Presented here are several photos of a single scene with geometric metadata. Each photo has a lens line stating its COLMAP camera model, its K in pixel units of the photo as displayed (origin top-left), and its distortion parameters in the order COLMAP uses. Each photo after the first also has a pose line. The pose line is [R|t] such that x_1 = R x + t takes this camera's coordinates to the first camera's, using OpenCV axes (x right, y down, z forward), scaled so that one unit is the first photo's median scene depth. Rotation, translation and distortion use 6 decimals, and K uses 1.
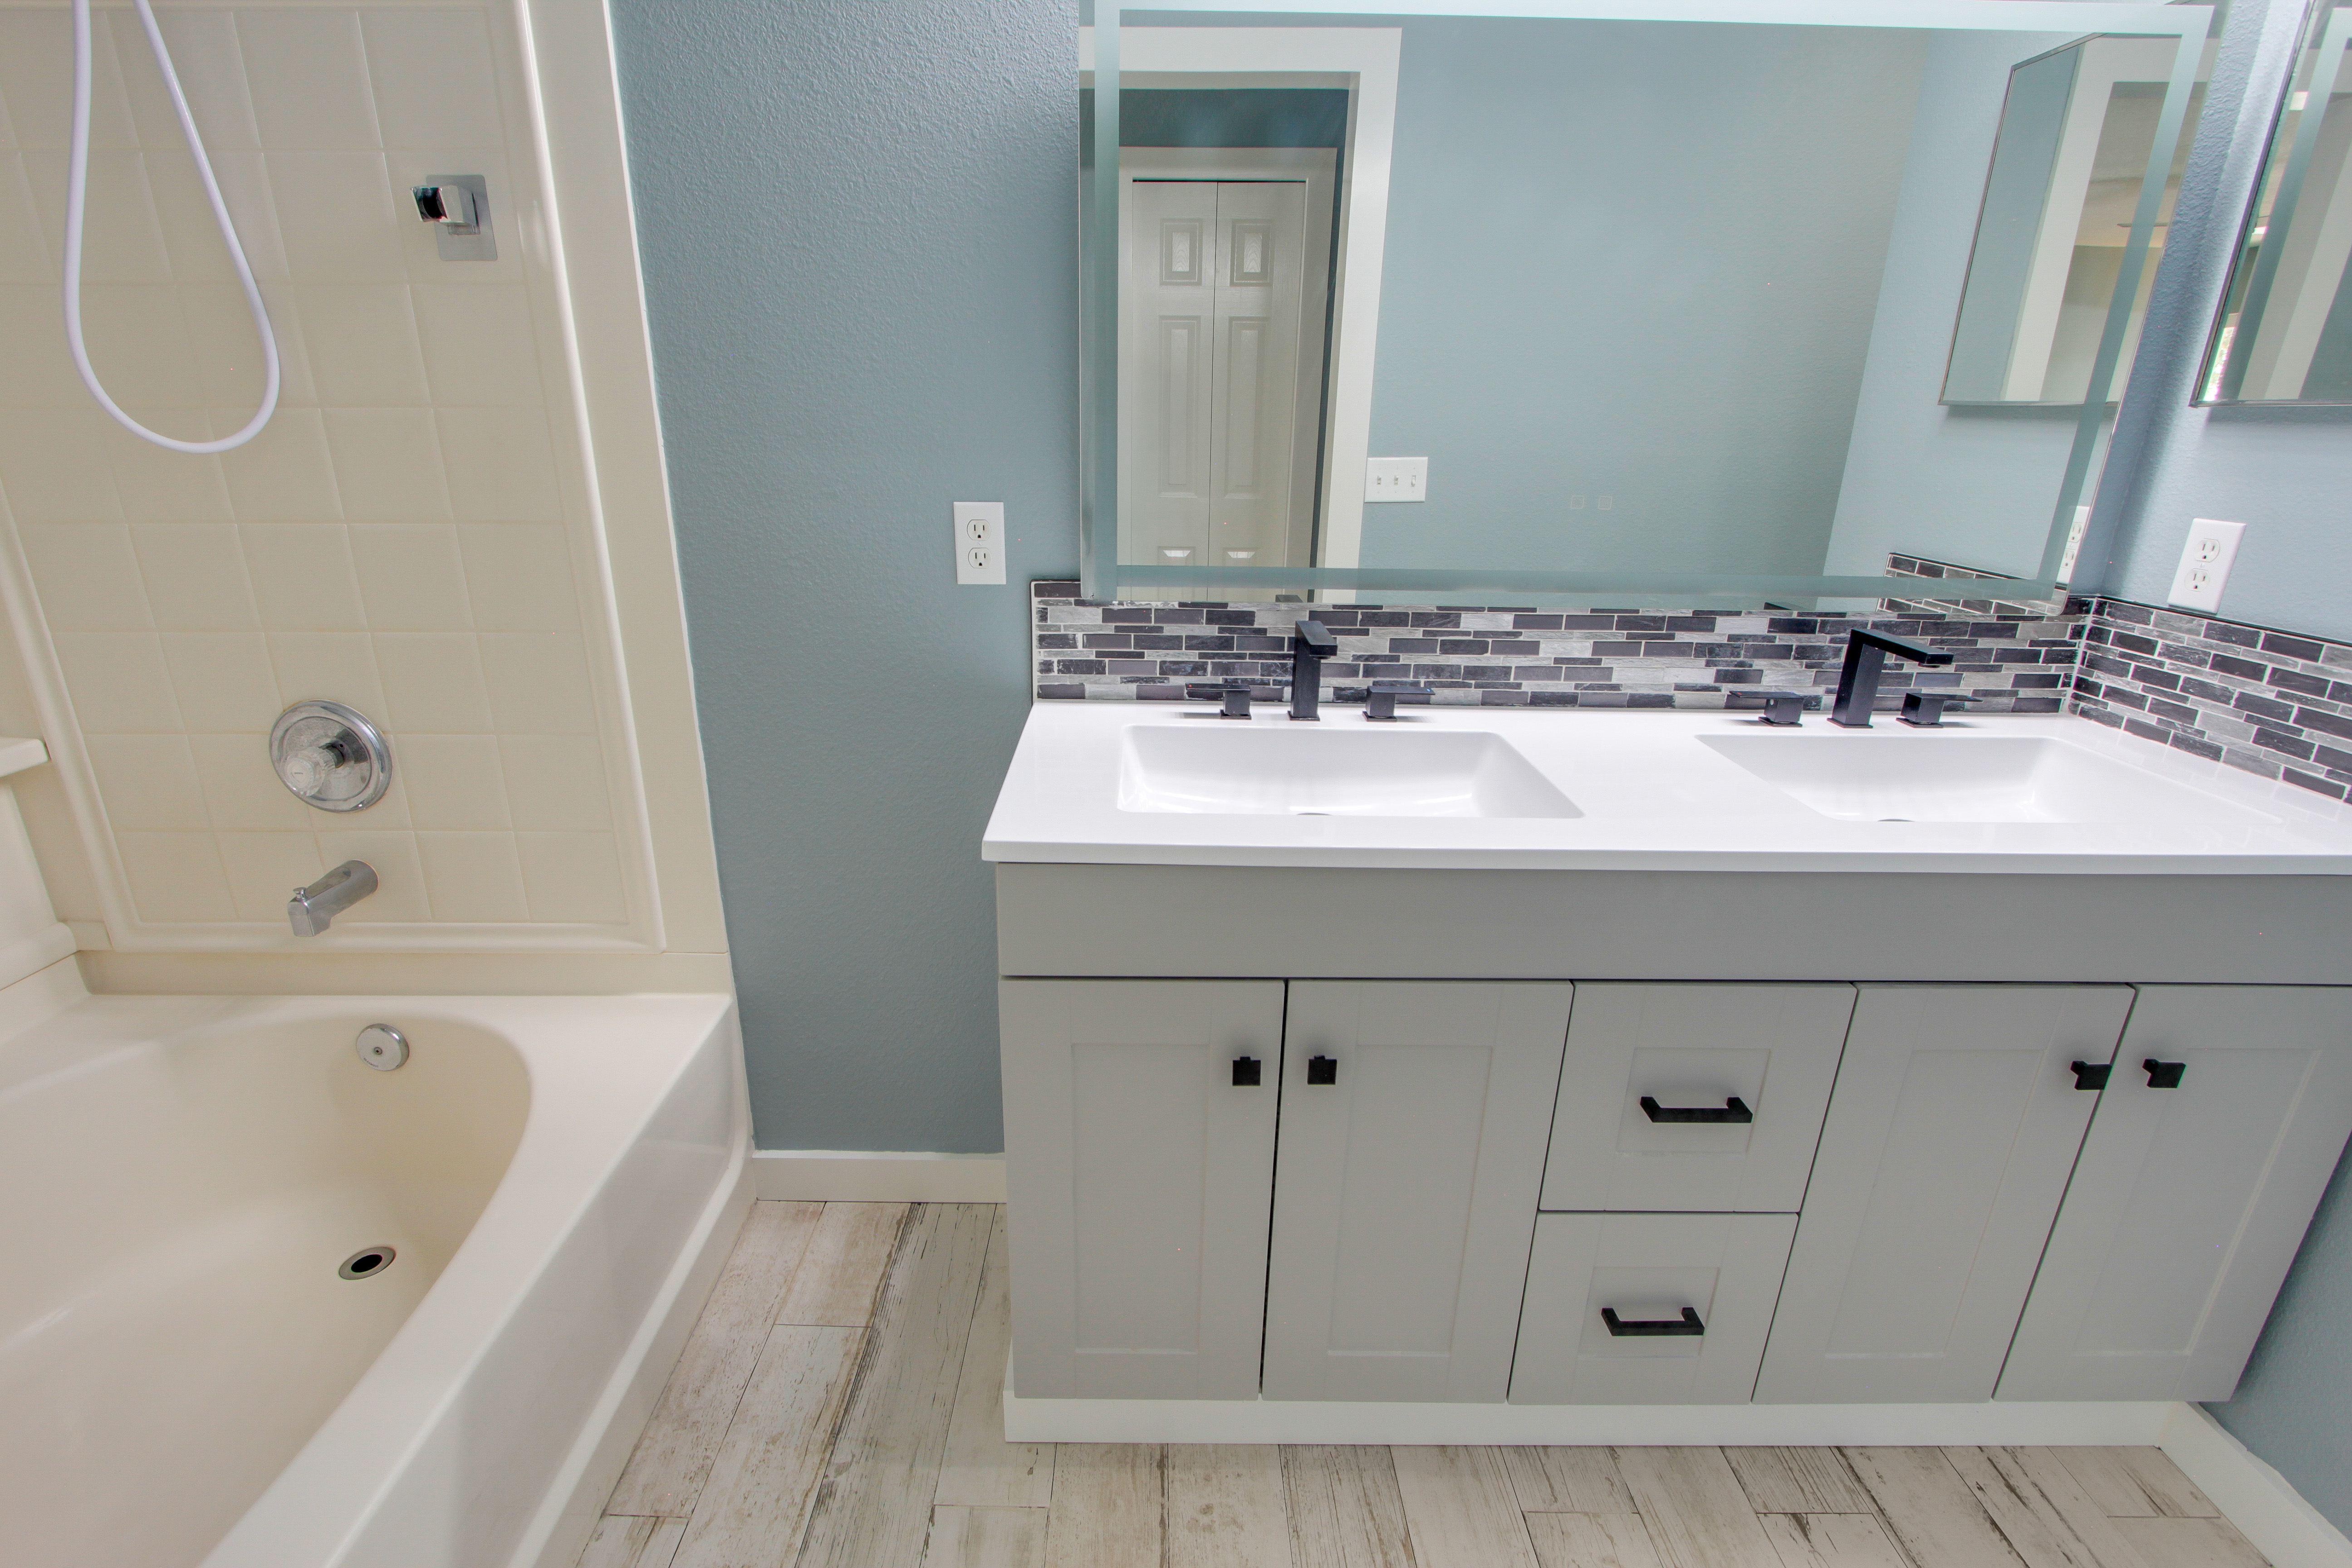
lens RADIAL K [[1041.0, 0, 1173.3], [0, 1041.0, 812.5], [0, 0, 1]] dist [-0.013062, 0.000012]
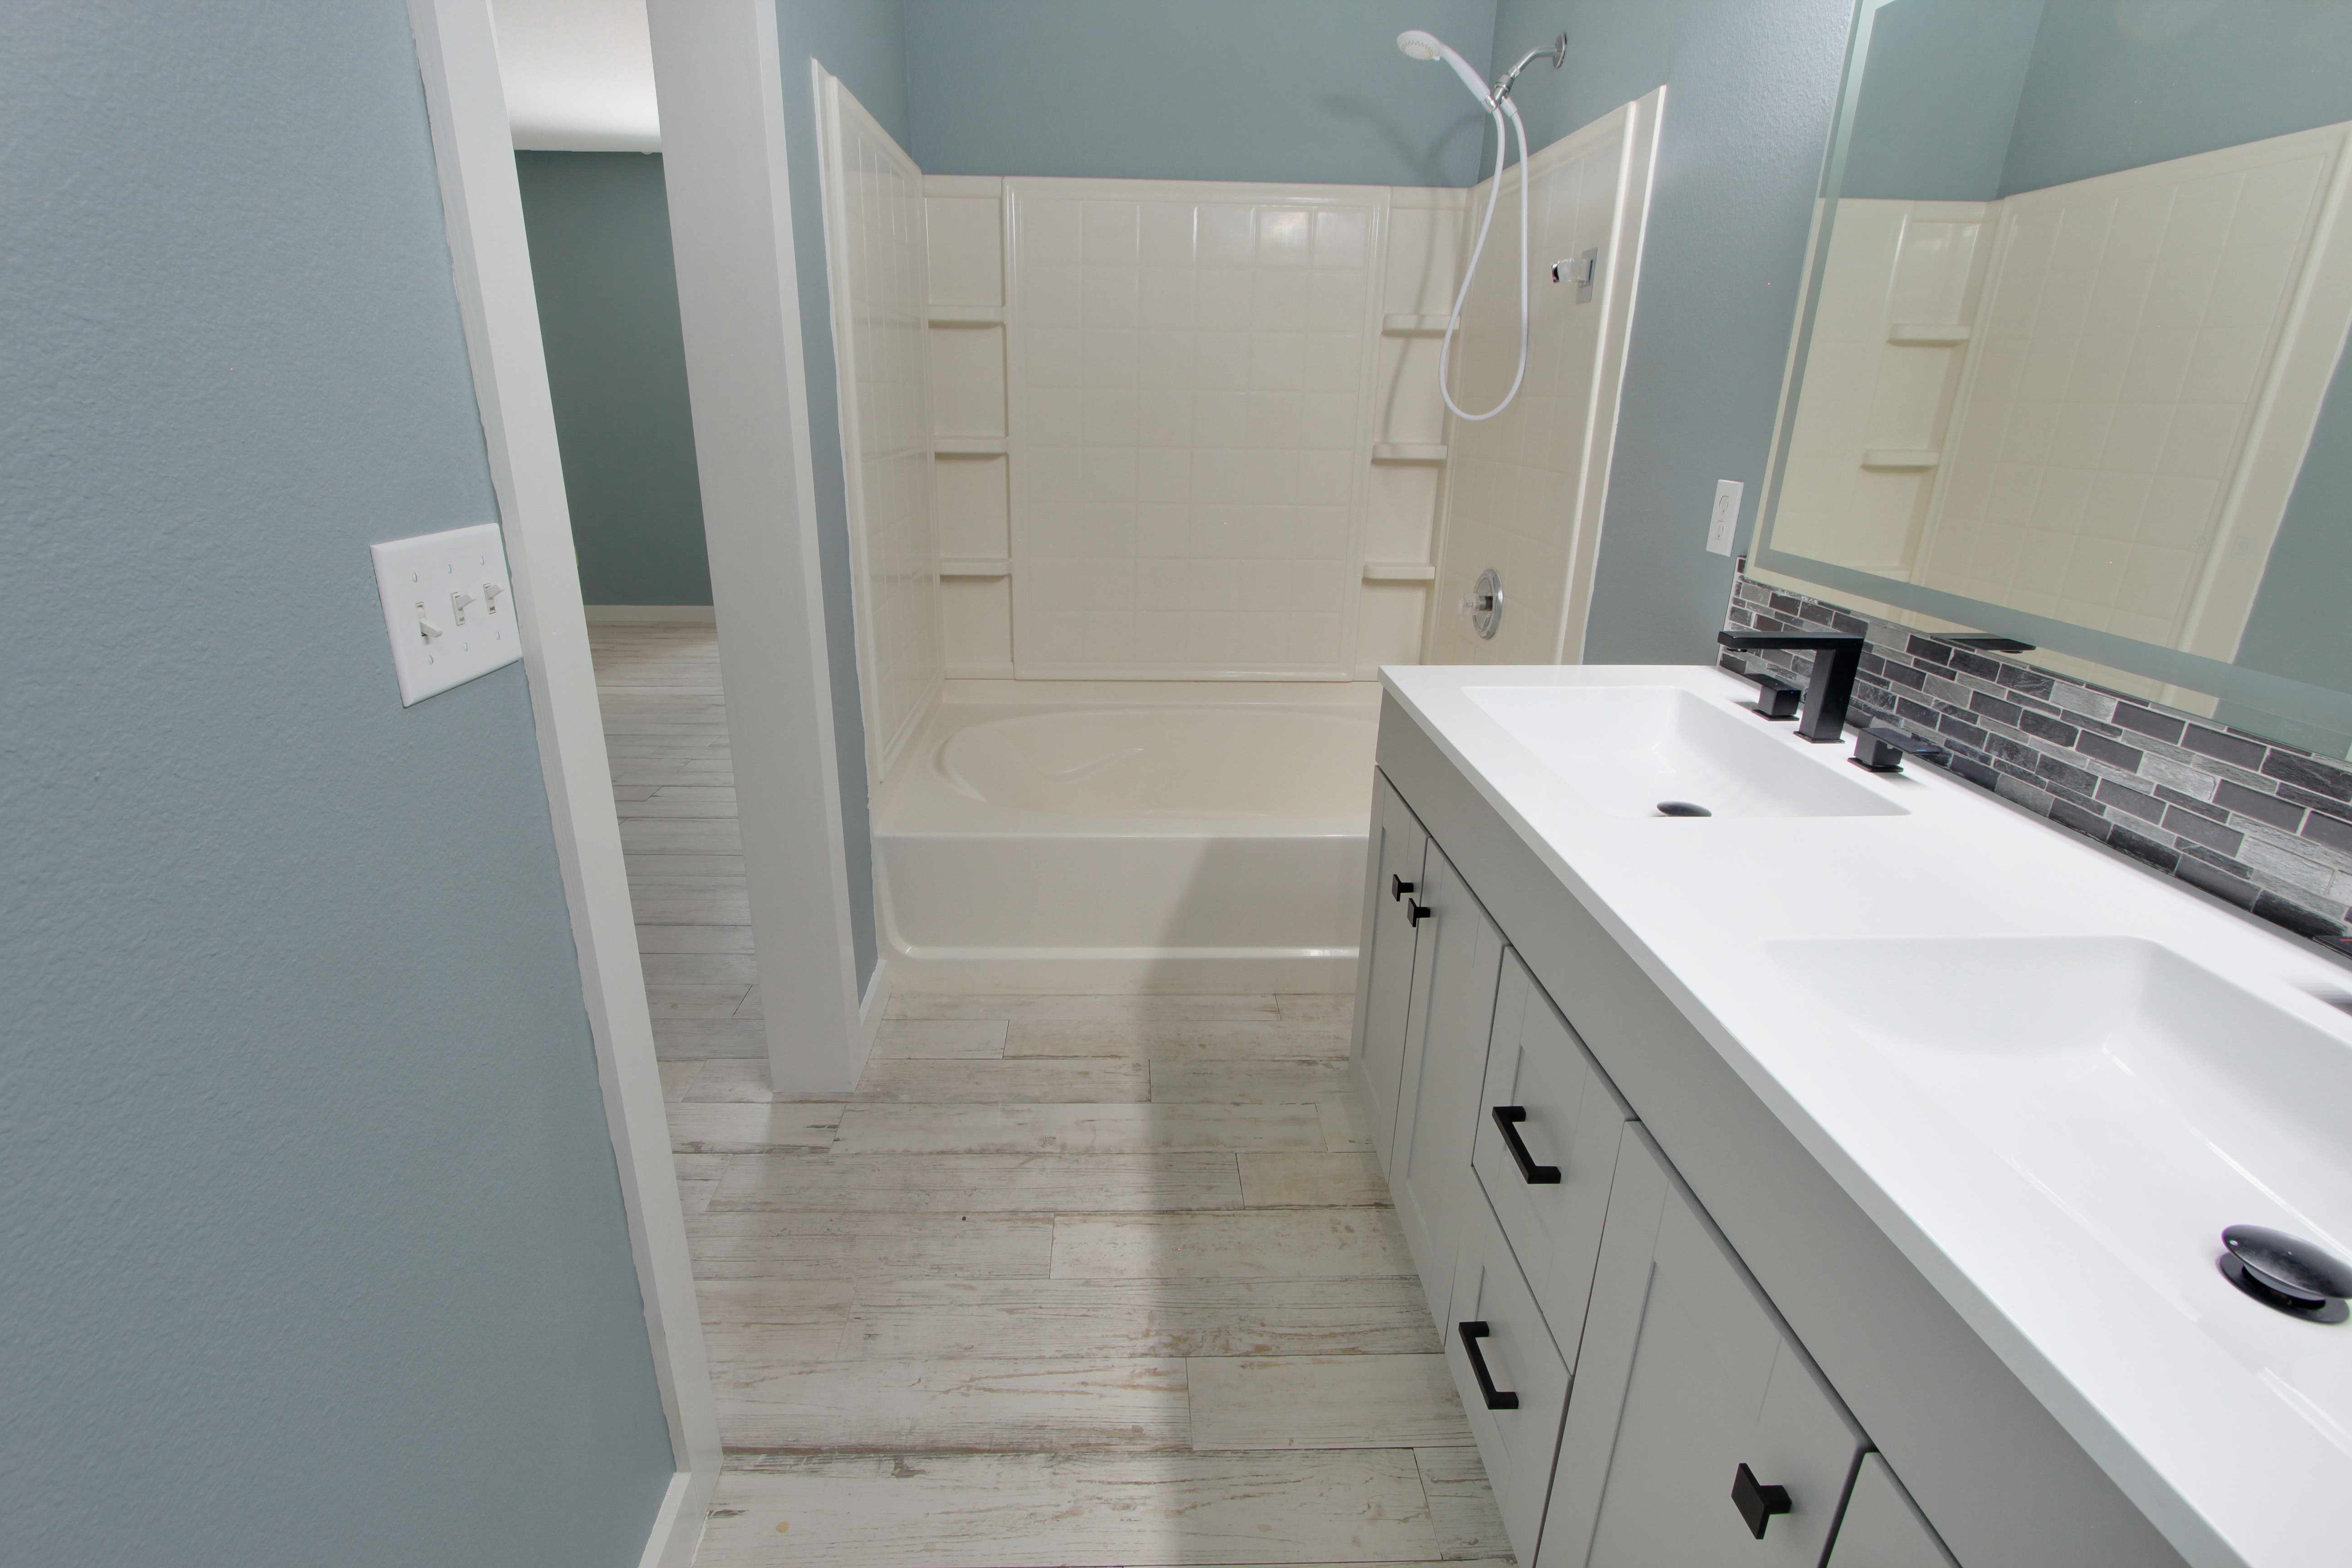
lens RADIAL K [[1170.9, 0, 1176.0], [0, 1170.9, 784.0], [0, 0, 1]] dist [-0.002727, 0.000712]
pose [[0.028636, 0.310750, -0.950060, 1.031980], [-0.314050, 0.905119, 0.286585, -0.167250], [0.948974, 0.290160, 0.123510, 0.351100]]
